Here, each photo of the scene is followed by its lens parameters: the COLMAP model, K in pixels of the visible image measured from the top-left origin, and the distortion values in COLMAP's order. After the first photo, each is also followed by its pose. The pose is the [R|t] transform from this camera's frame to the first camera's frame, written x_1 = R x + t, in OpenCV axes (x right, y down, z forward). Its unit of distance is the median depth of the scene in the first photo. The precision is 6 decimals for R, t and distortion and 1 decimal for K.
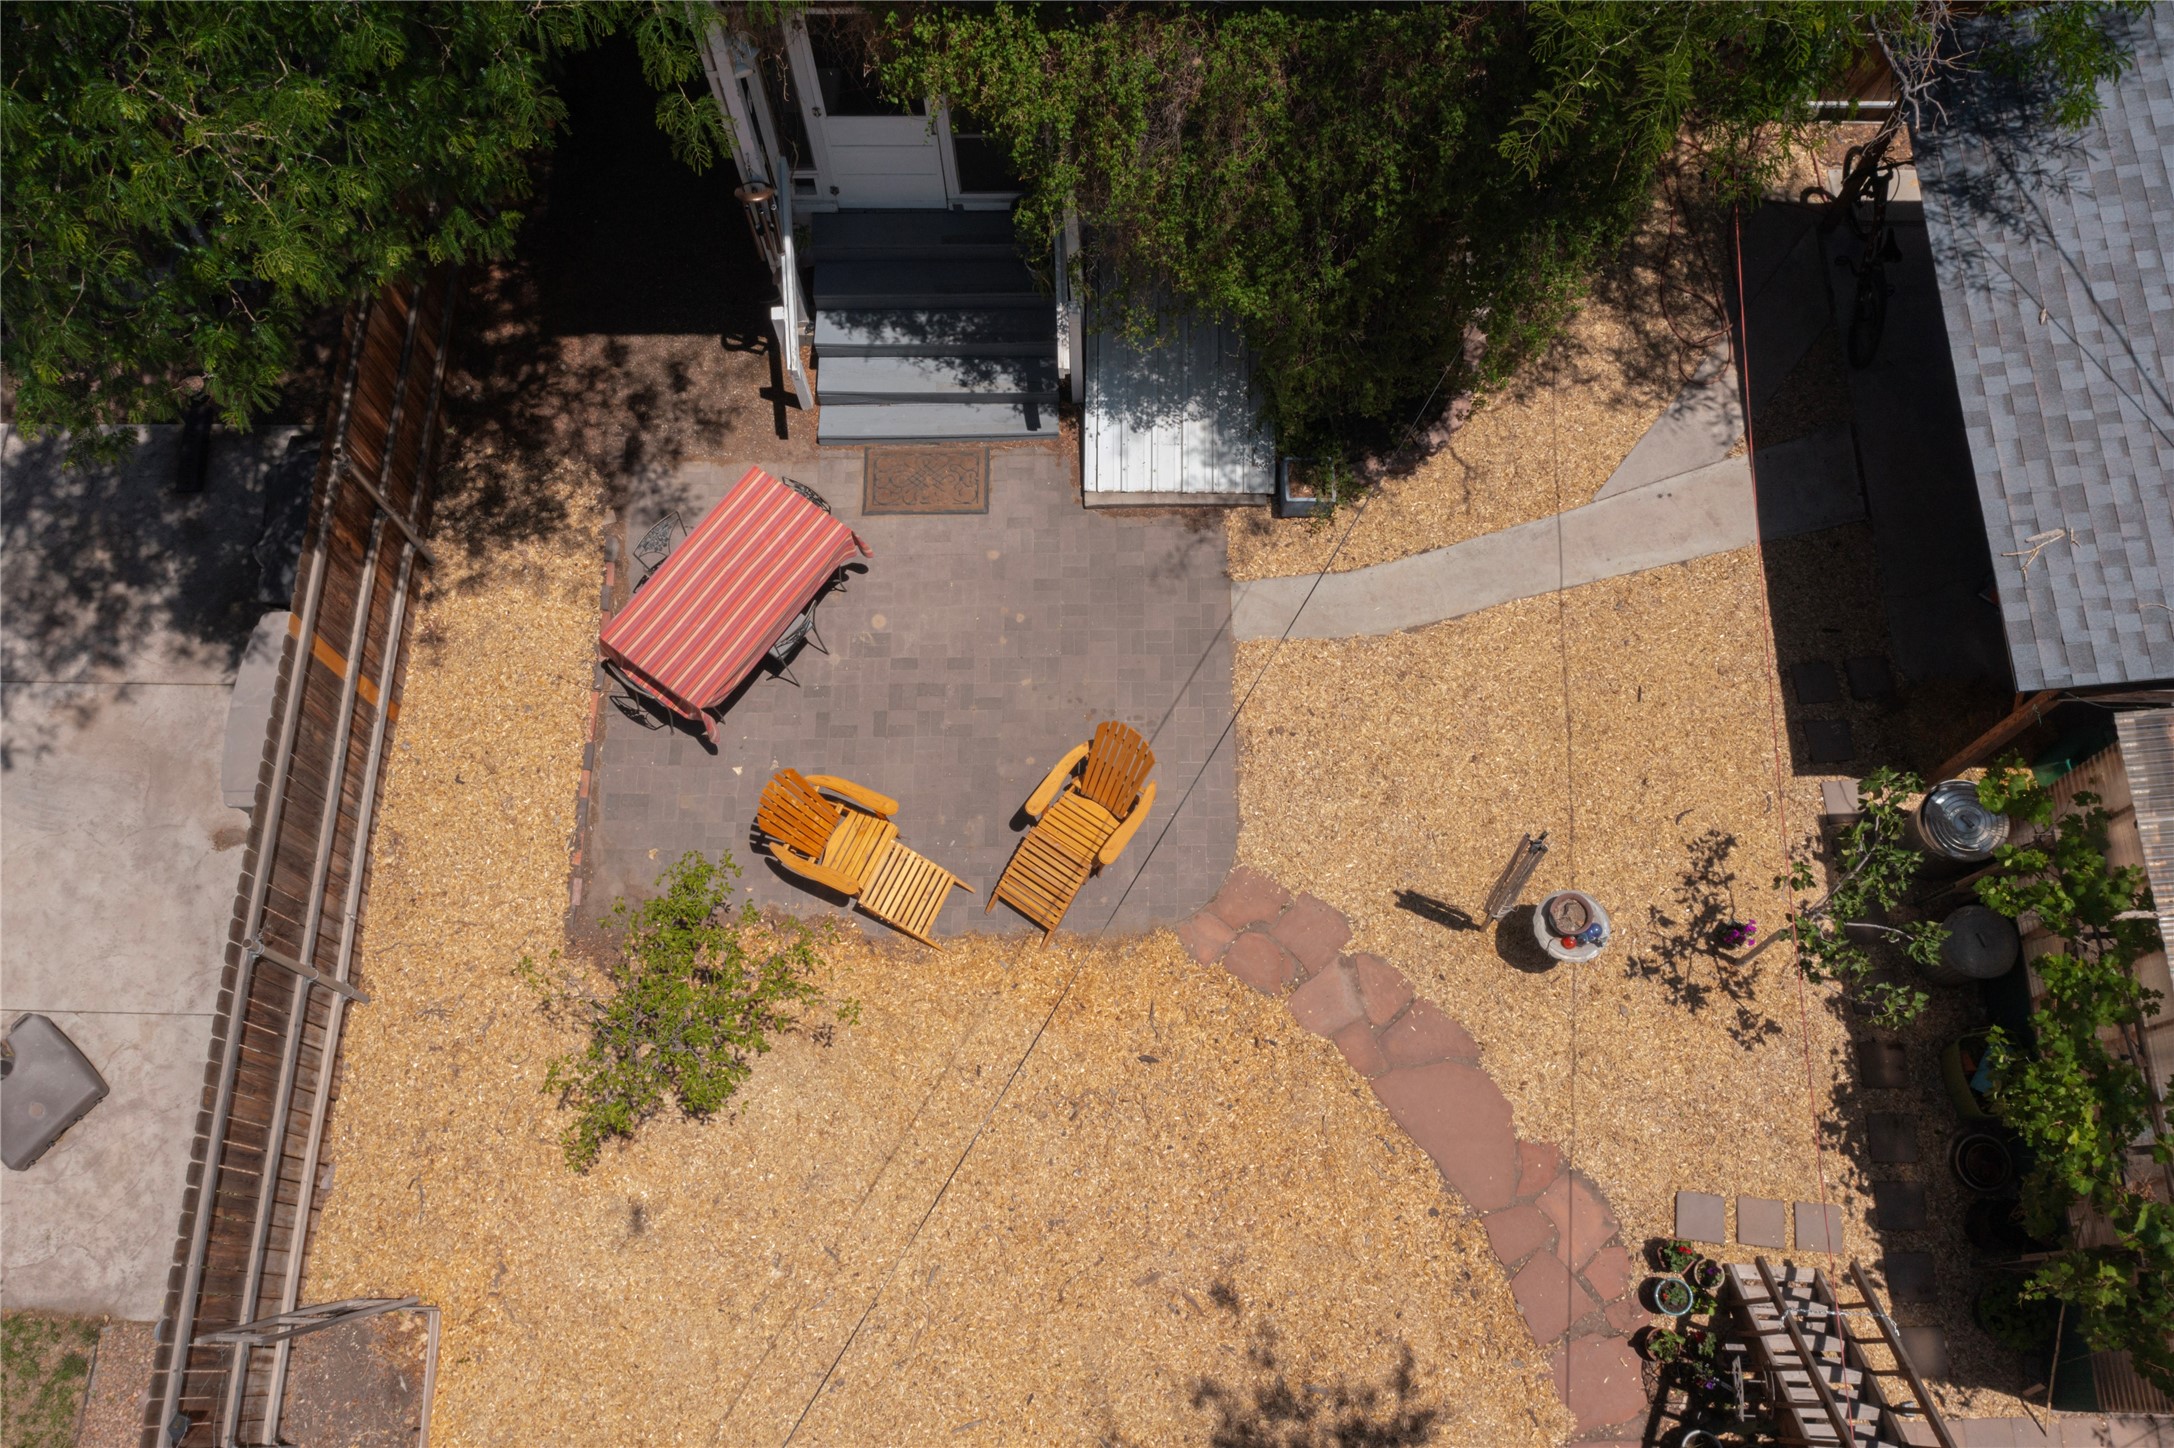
lens RADIAL K [[1726.9, 0, 1087.0], [0, 1726.9, 724.0], [0, 0, 1]] dist [-0.005778, -0.002160]
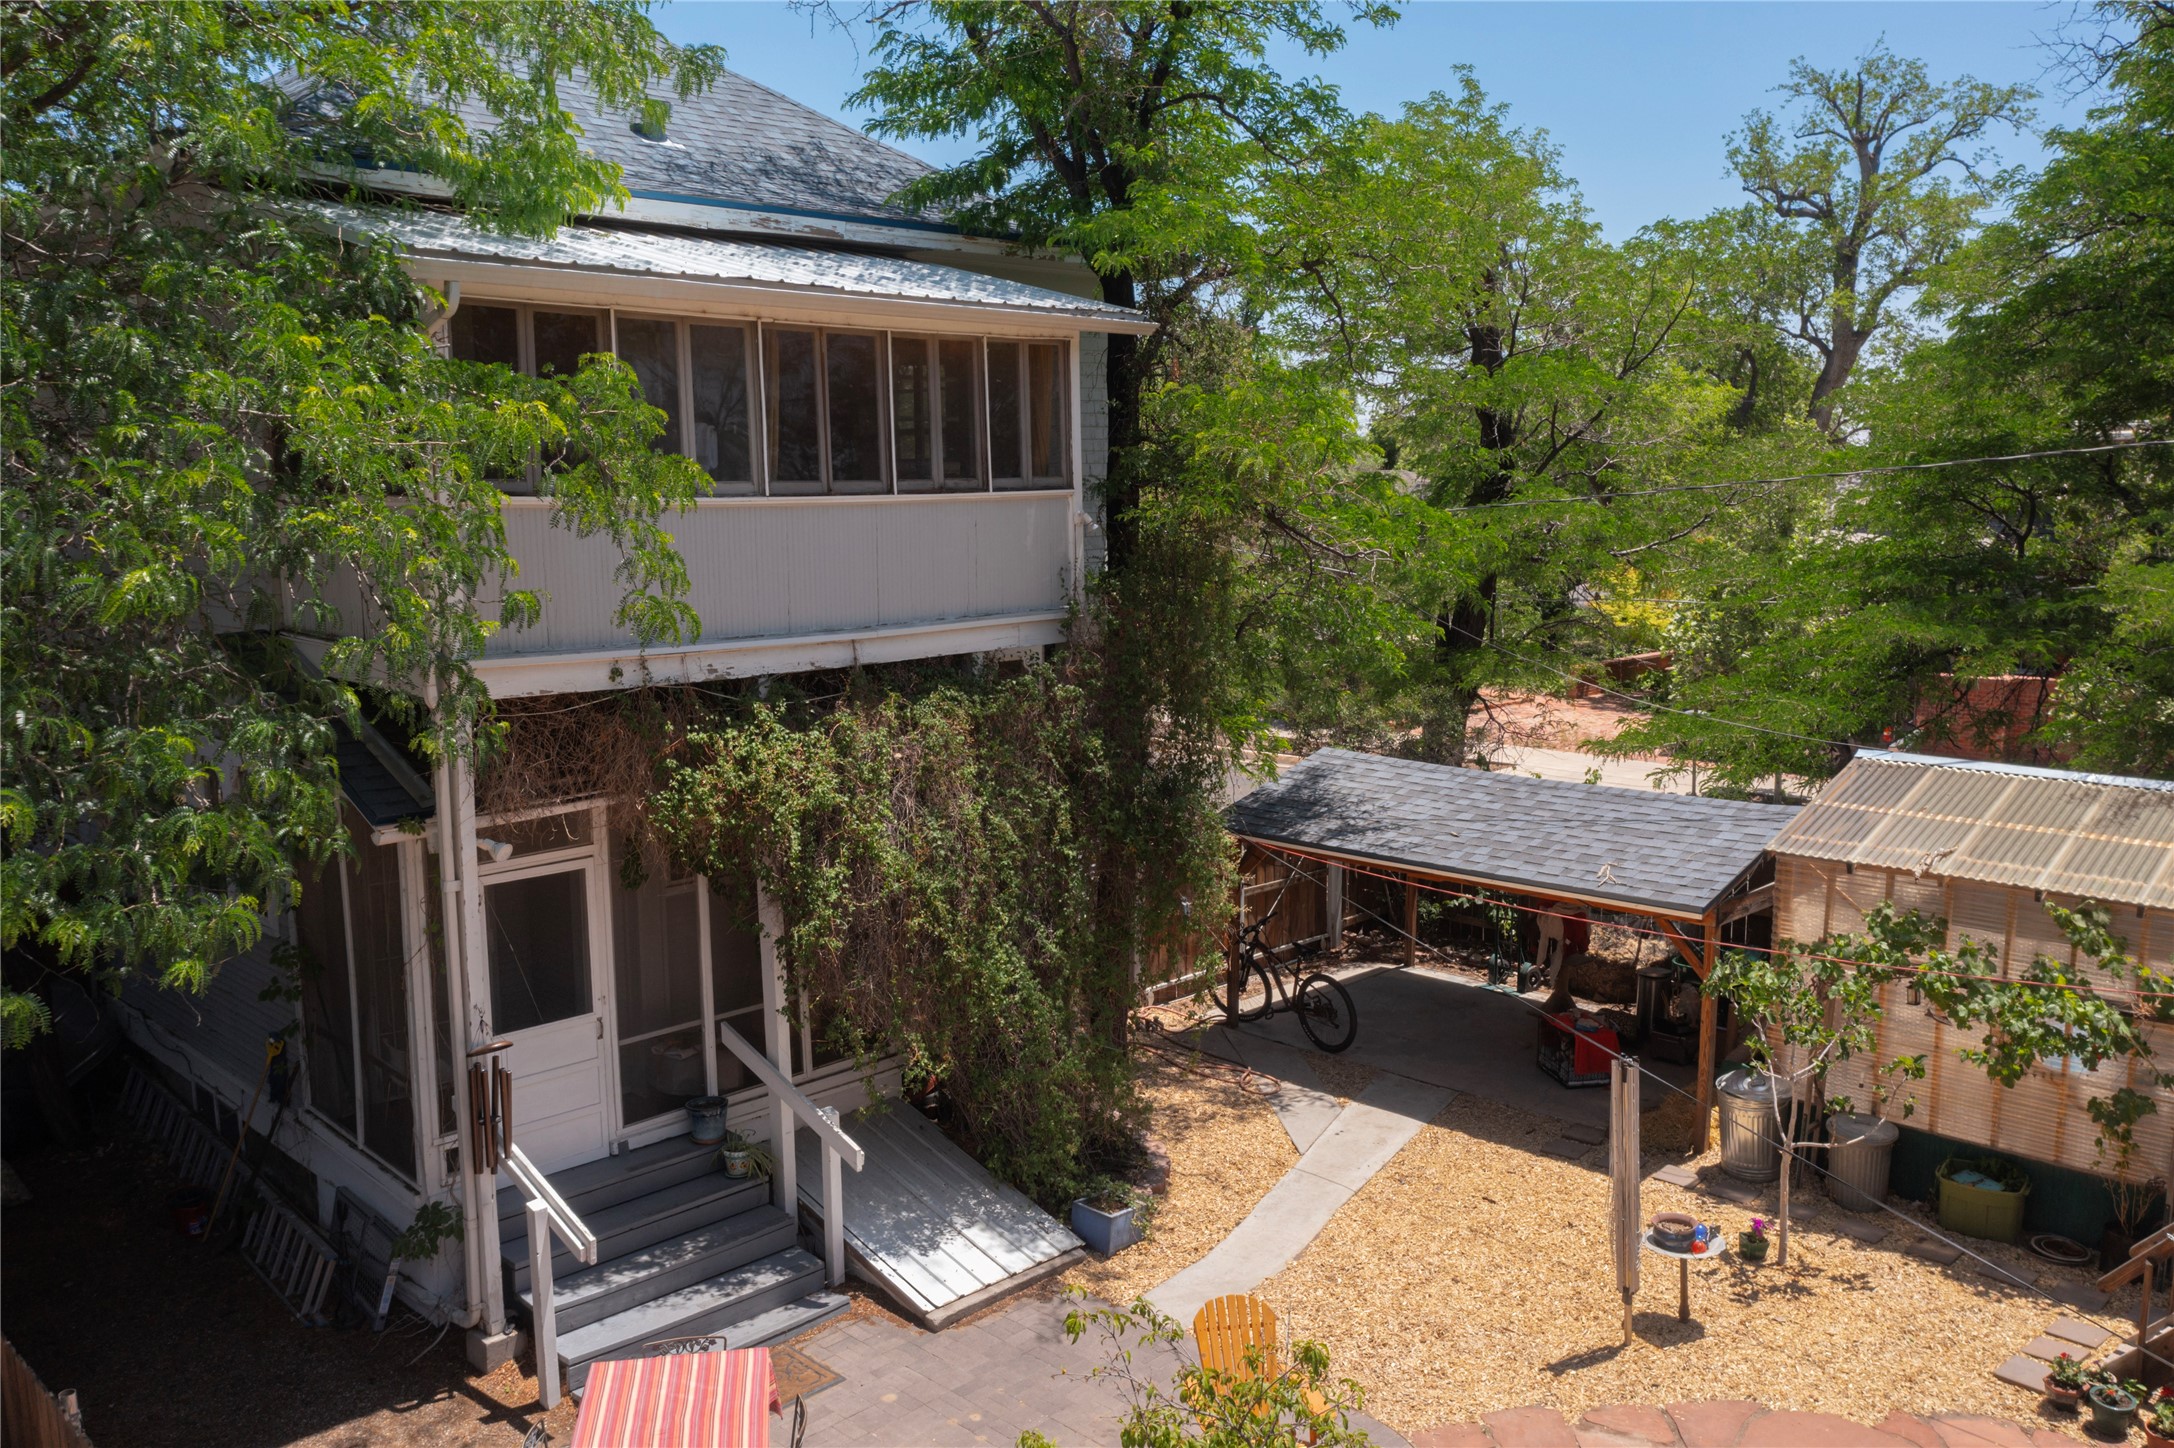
lens RADIAL K [[1685.1, 0, 1088.8], [0, 1685.1, 771.2], [0, 0, 1]] dist [-0.000586, -0.011919]
pose [[0.701088, -0.107293, 0.704957, -0.516196], [0.665375, 0.453937, -0.592636, 0.296302], [-0.256420, 0.884551, 0.389640, 0.441552]]
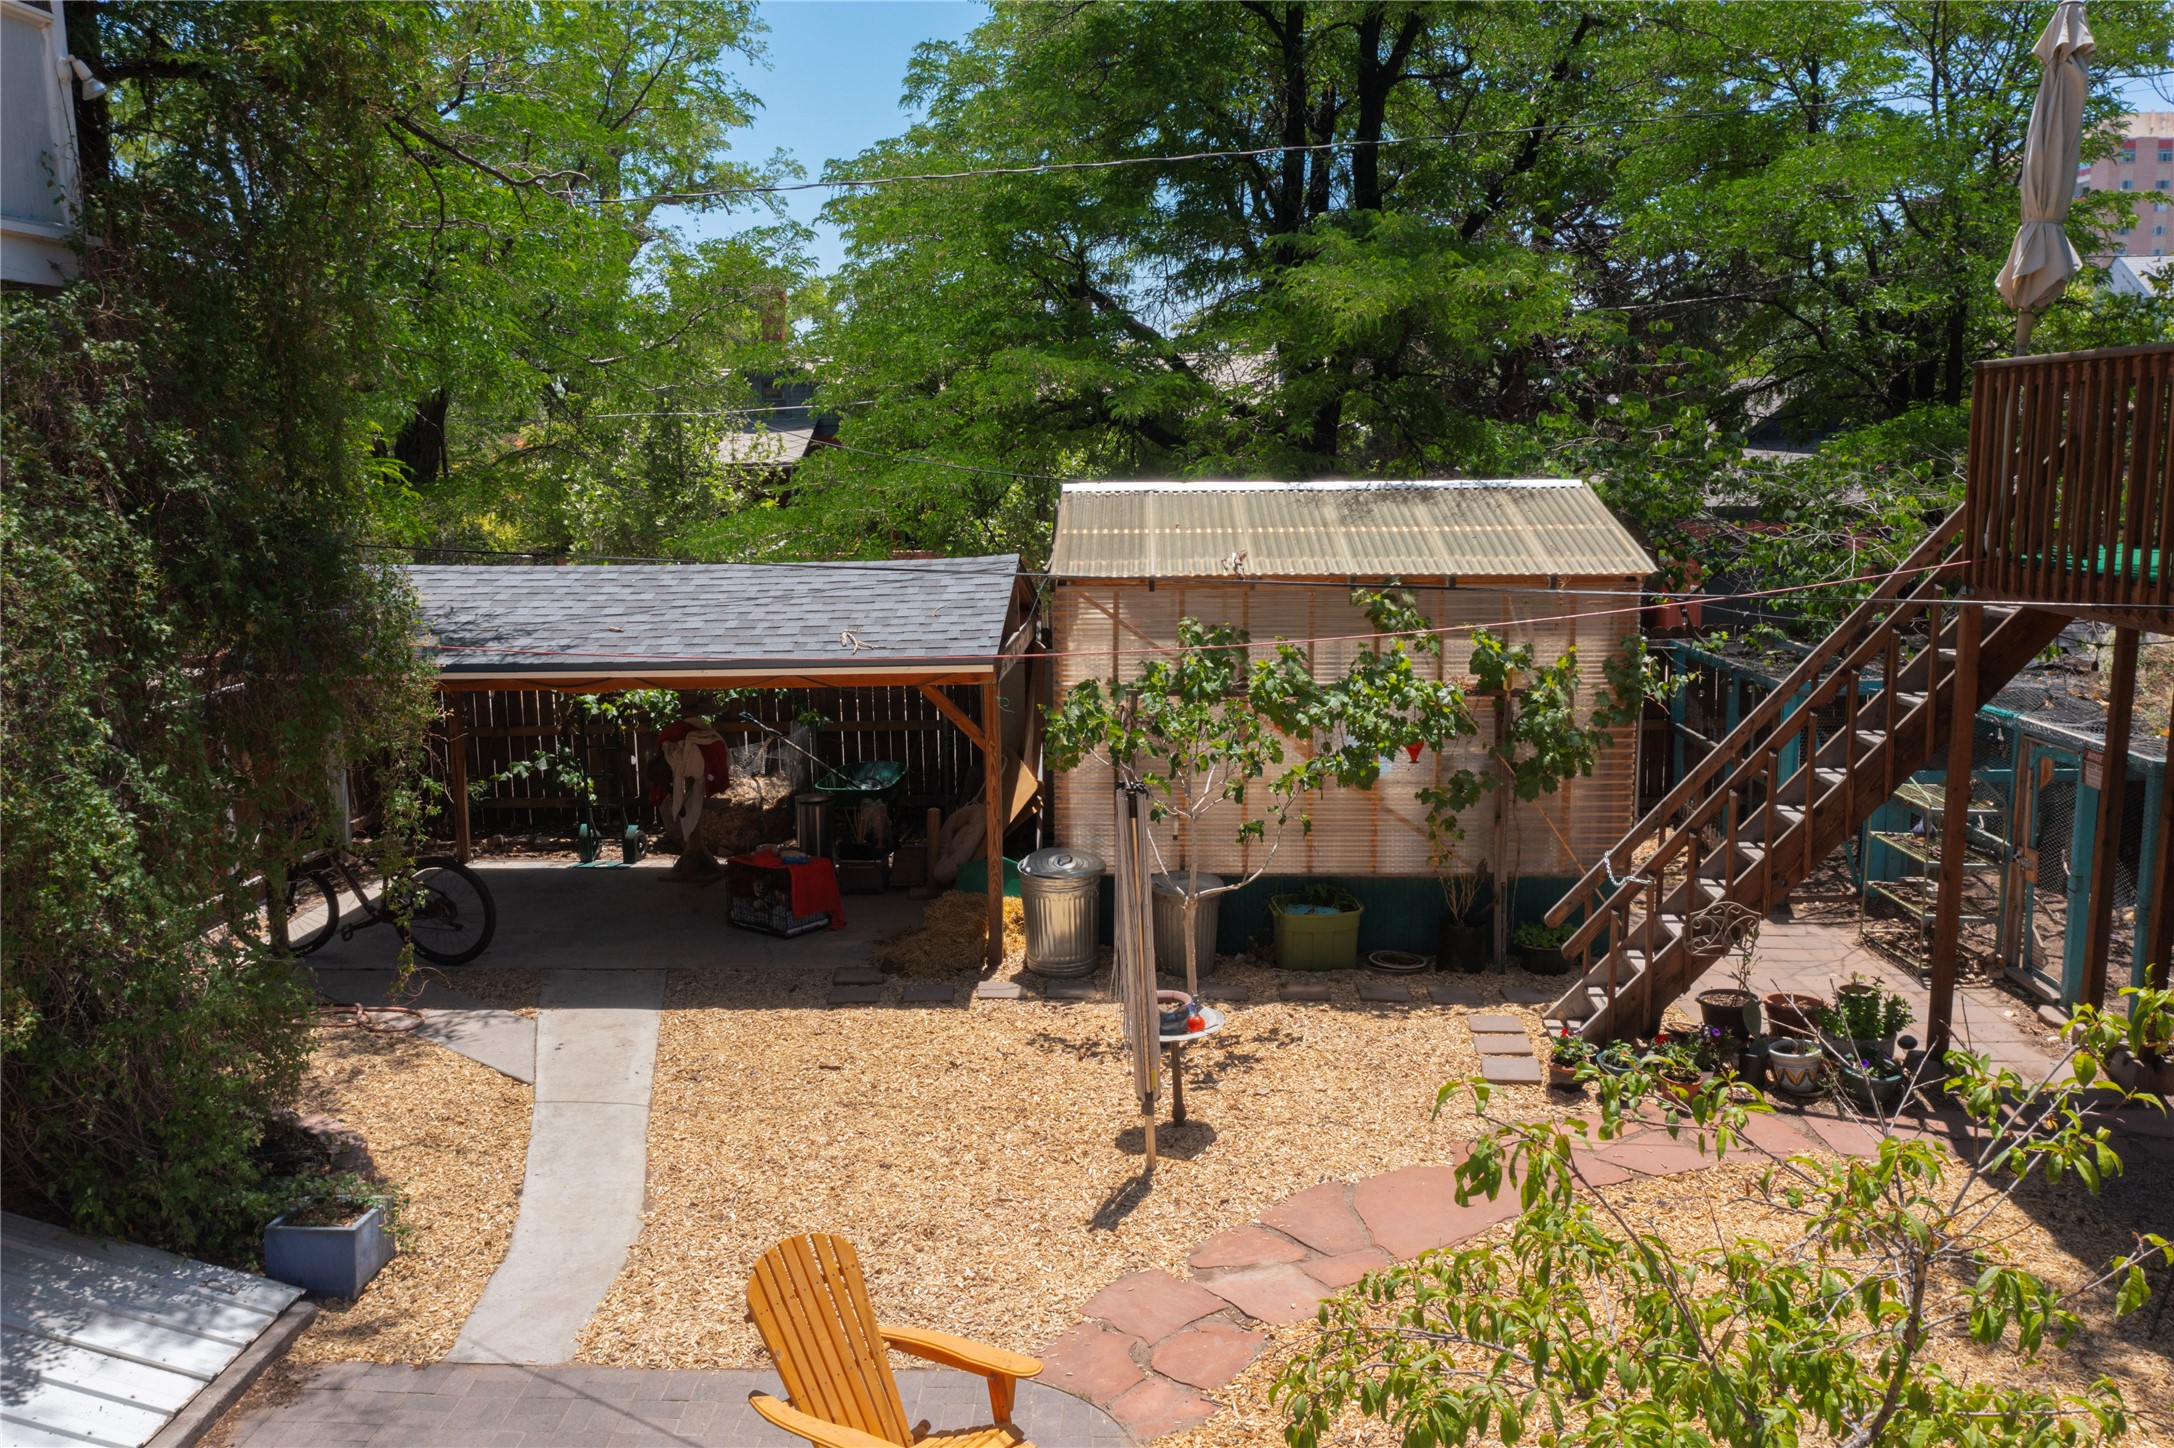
lens RADIAL K [[1698.4, 0, 1061.2], [0, 1698.4, 730.3], [0, 0, 1]] dist [-0.011250, -0.000116]
pose [[0.051127, -0.143087, 0.988389, -0.381028], [0.937043, 0.349208, 0.002083, 0.022800], [-0.345451, 0.926056, 0.151932, 0.707664]]
